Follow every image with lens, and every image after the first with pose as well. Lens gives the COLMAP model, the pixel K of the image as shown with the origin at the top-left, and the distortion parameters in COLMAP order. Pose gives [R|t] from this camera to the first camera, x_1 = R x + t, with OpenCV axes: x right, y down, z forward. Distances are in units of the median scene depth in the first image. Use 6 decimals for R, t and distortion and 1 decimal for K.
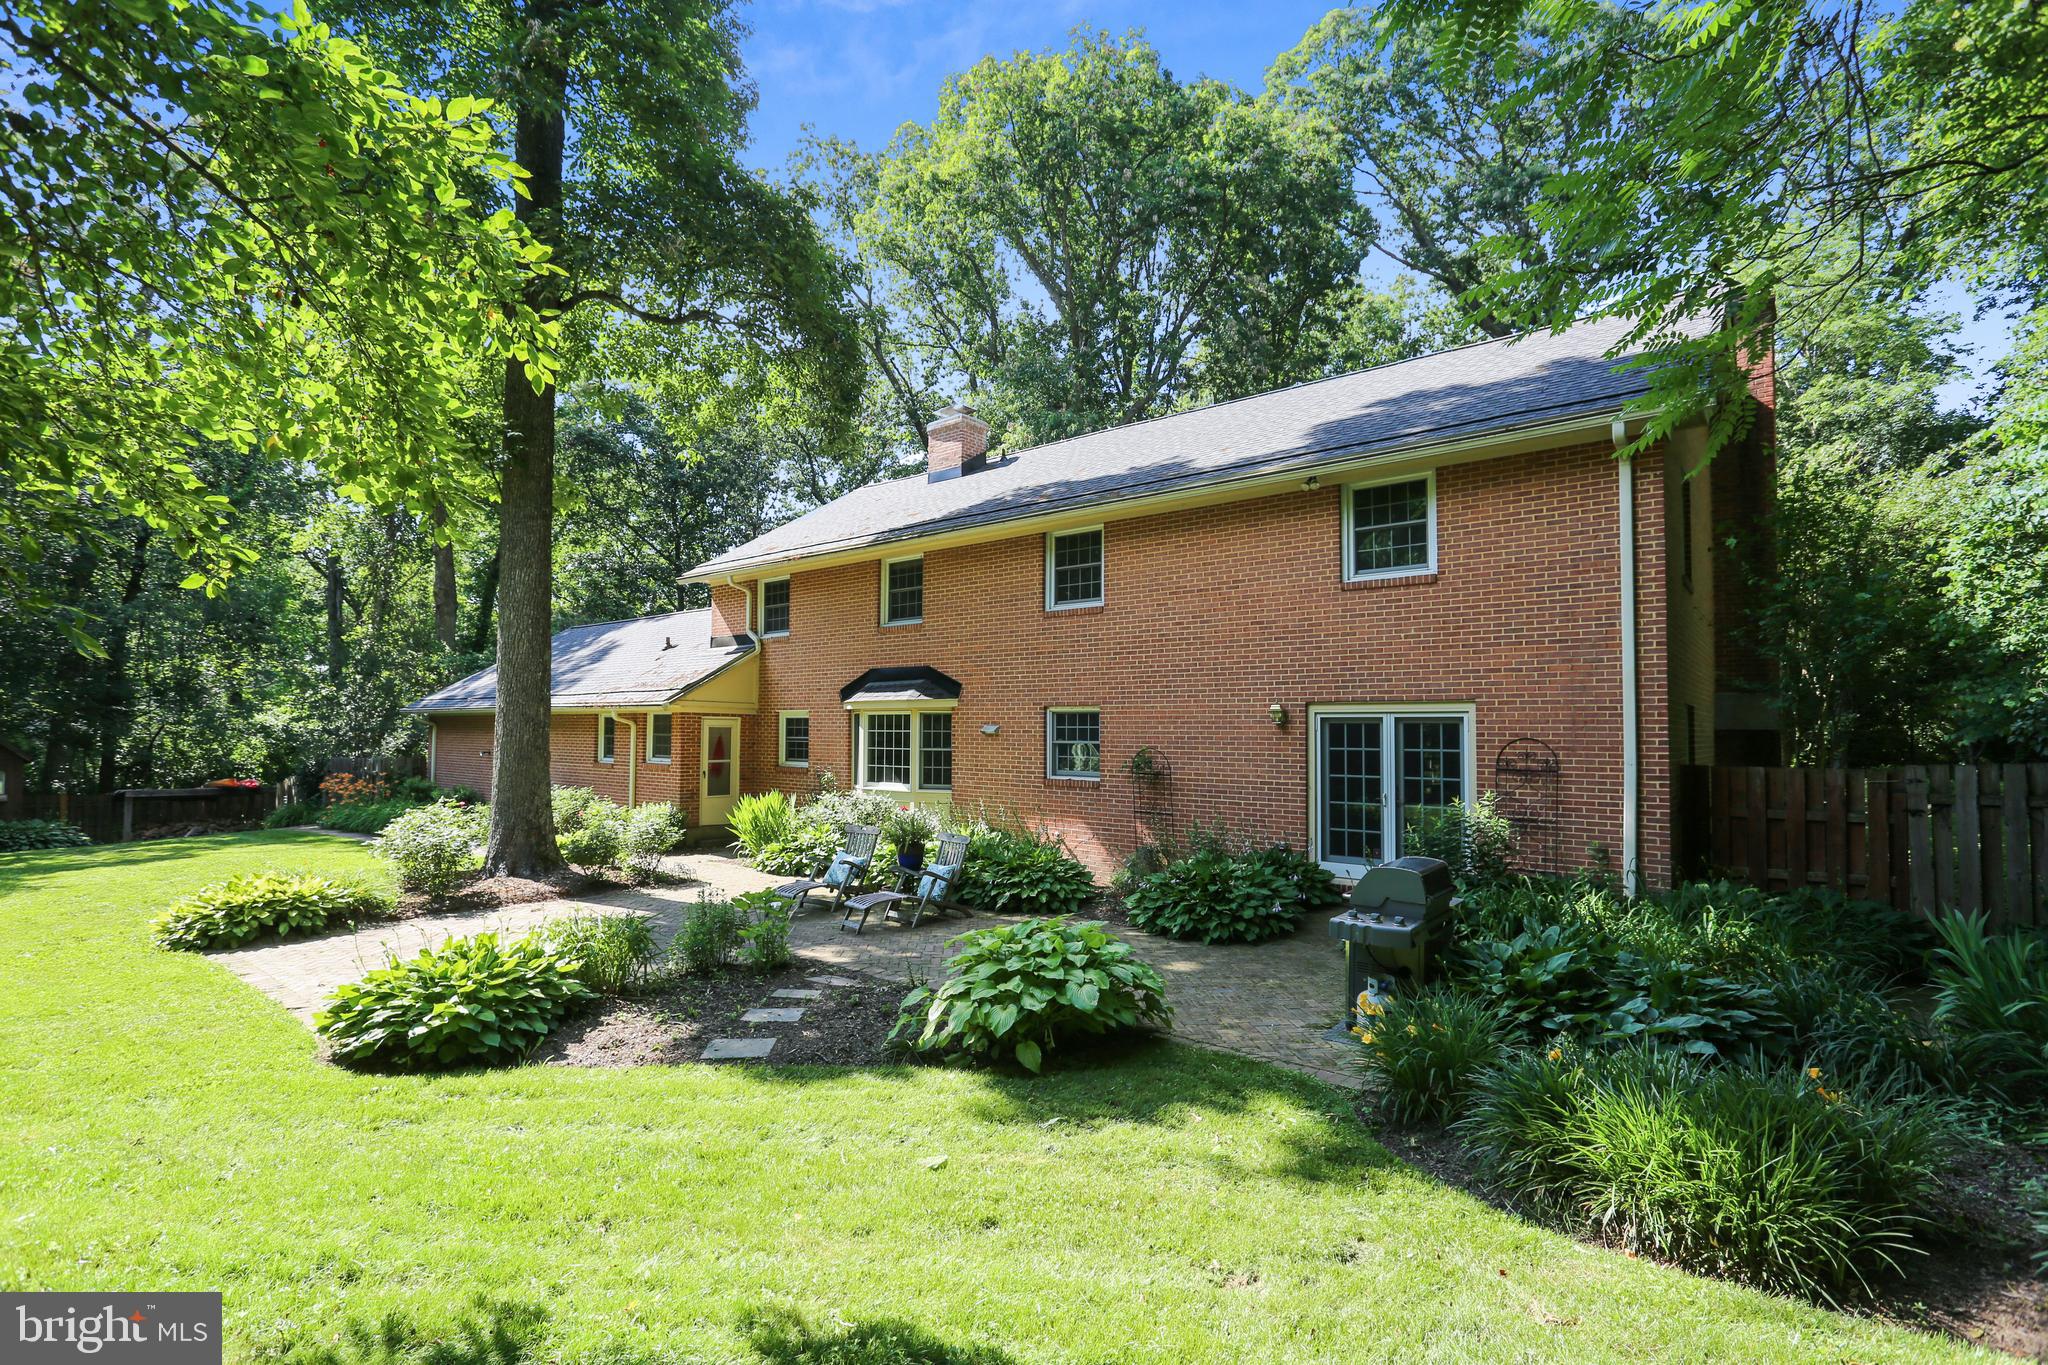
lens RADIAL K [[980.1, 0, 1003.4], [0, 980.1, 690.6], [0, 0, 1]] dist [-0.005481, -0.001726]
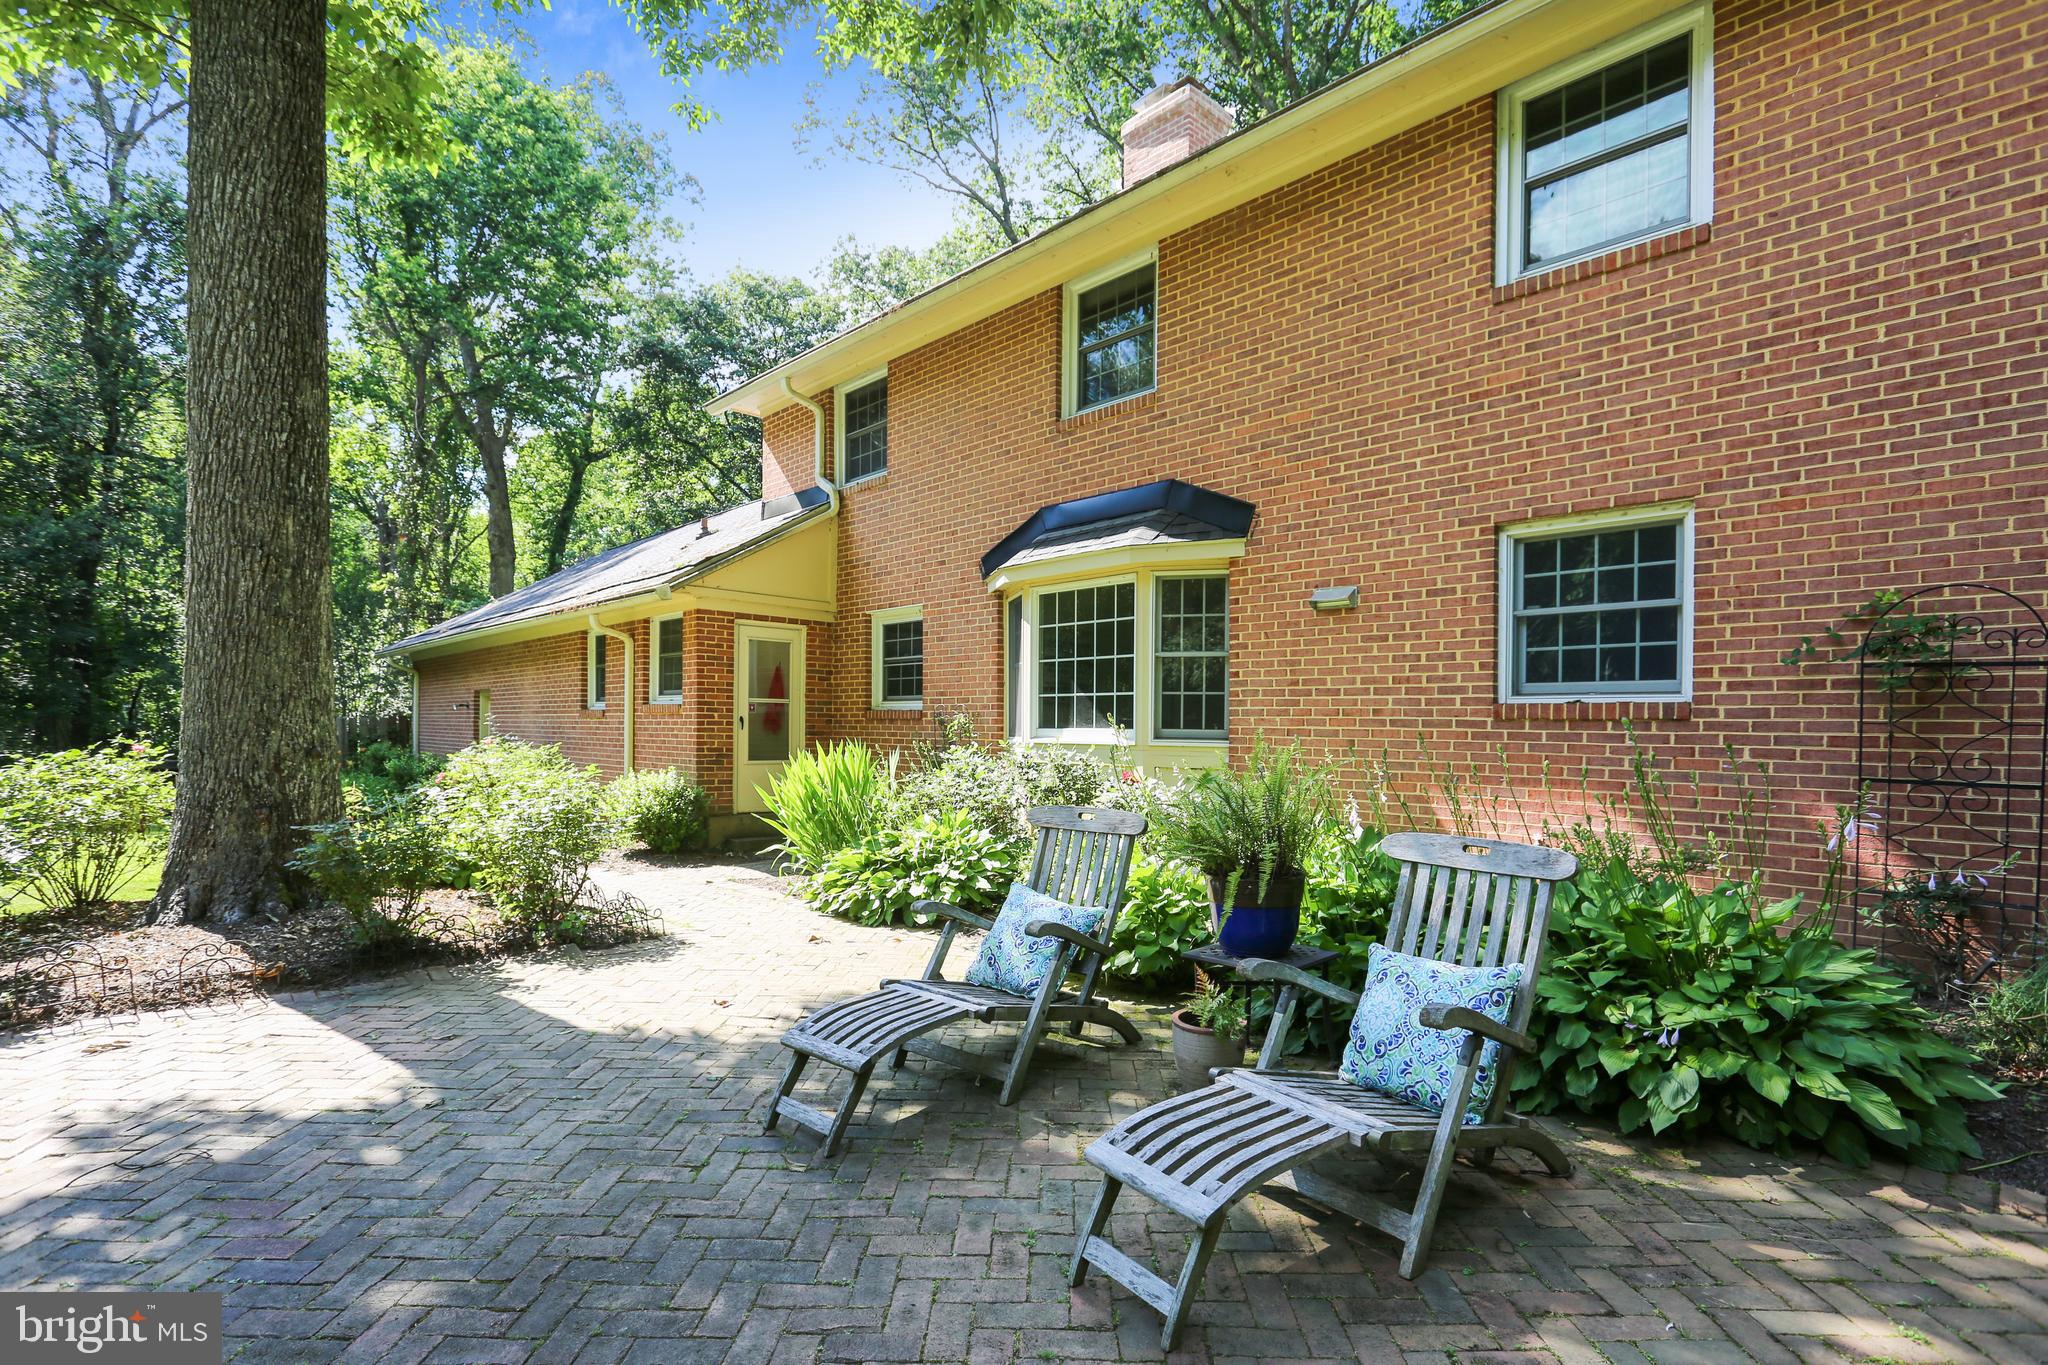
lens RADIAL K [[980.1, 0, 1005.0], [0, 980.1, 747.1], [0, 0, 1]] dist [-0.005481, -0.001726]
pose [[0.993698, 0.005723, -0.111945, -0.113199], [0.001122, 0.998138, 0.060988, 0.082137], [0.112086, -0.060729, 0.991841, 0.567601]]
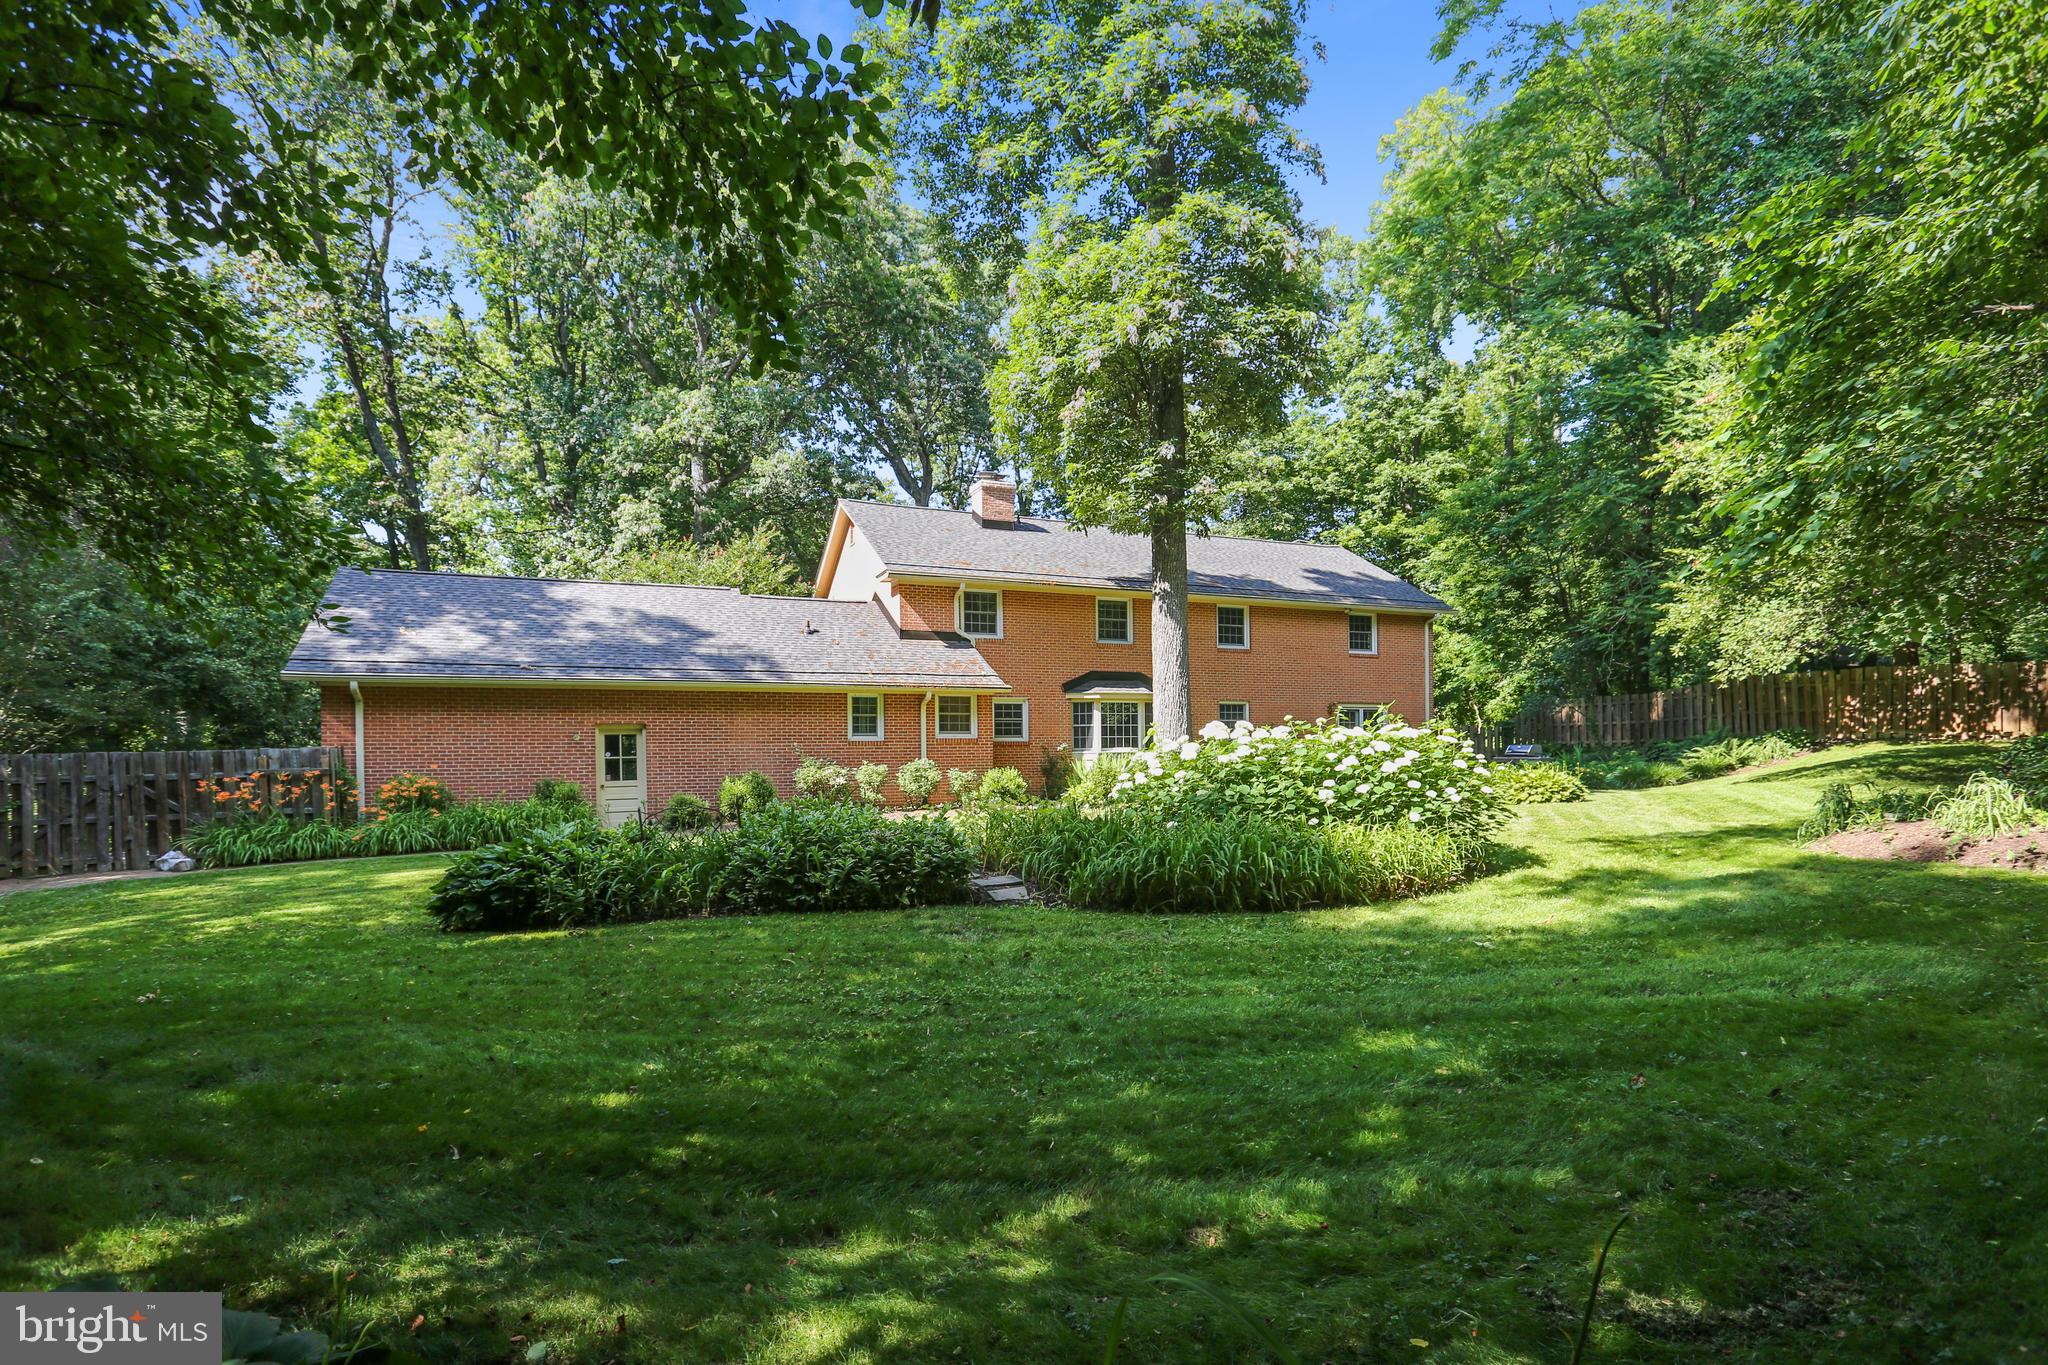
lens RADIAL K [[980.1, 0, 1030.2], [0, 980.1, 796.1], [0, 0, 1]] dist [-0.005481, -0.001726]
pose [[0.429153, -0.042504, 0.902231, -1.736440], [-0.021098, 0.998148, 0.057058, 0.095088], [-0.902985, -0.043522, 0.427461, 0.528495]]
